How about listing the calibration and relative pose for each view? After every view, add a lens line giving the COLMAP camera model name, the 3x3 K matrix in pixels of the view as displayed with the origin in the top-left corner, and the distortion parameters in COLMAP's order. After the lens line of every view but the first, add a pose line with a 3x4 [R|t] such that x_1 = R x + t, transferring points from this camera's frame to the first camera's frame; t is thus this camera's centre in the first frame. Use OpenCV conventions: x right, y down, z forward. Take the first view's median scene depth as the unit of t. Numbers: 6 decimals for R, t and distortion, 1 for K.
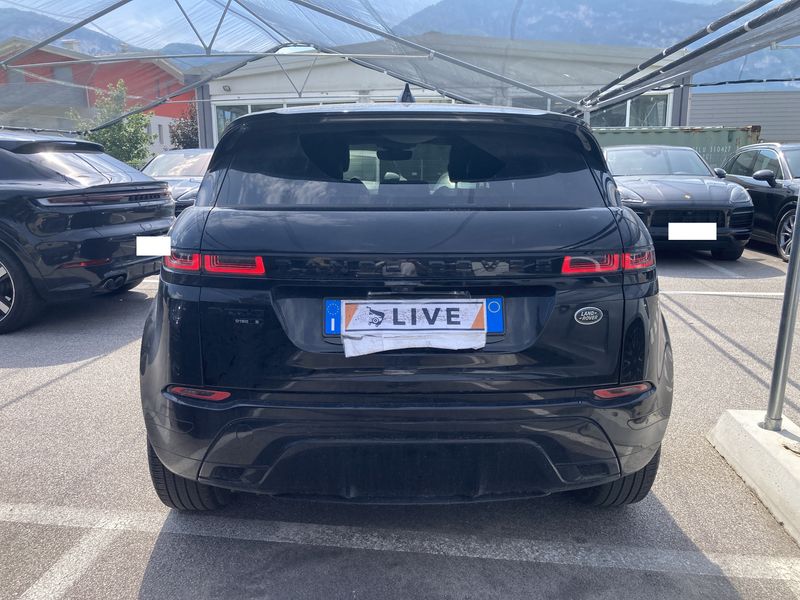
lens RADIAL K [[668.6, 0, 400.0], [0, 668.6, 300.0], [0, 0, 1]] dist [0.020342, -0.007367]
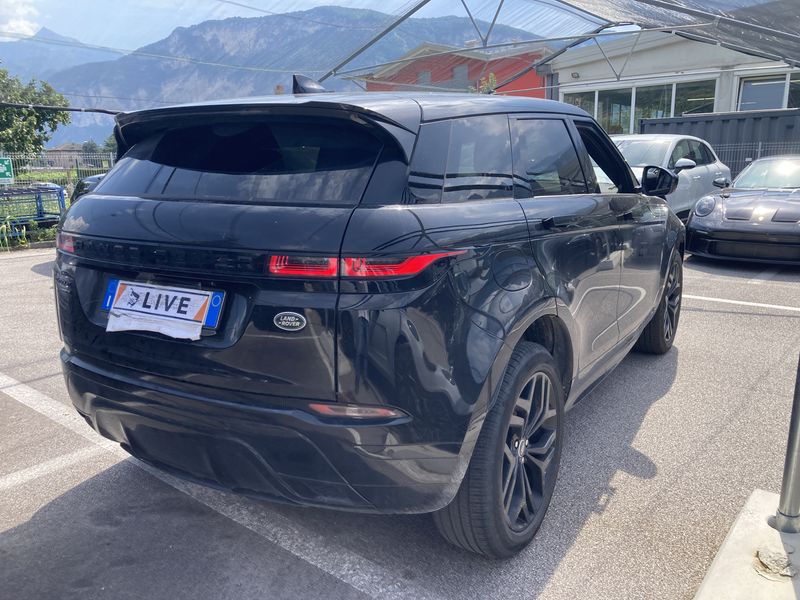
lens RADIAL K [[658.8, 0, 400.0], [0, 658.8, 300.0], [0, 0, 1]] dist [0.030844, -0.016148]
pose [[0.844420, 0.105954, -0.525099, 0.890520], [-0.094771, 0.994330, 0.048233, -0.064604], [0.527232, 0.009036, 0.849673, 0.310832]]
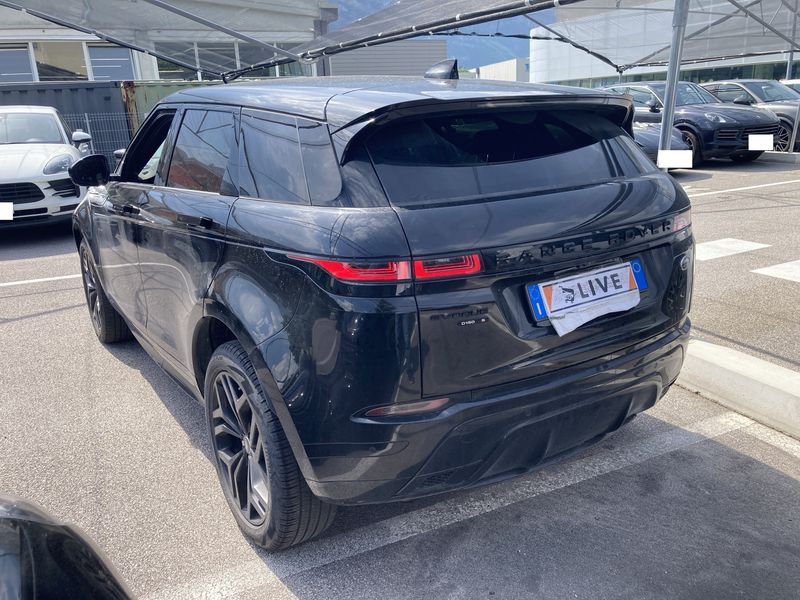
lens RADIAL K [[662.6, 0, 416.9], [0, 662.6, 300.4], [0, 0, 1]] dist [0.006224, 0.001477]
pose [[0.838092, -0.180954, 0.514644, -0.777862], [0.138257, 0.983039, 0.120497, -0.124494], [-0.527719, -0.029835, 0.848895, 0.229718]]
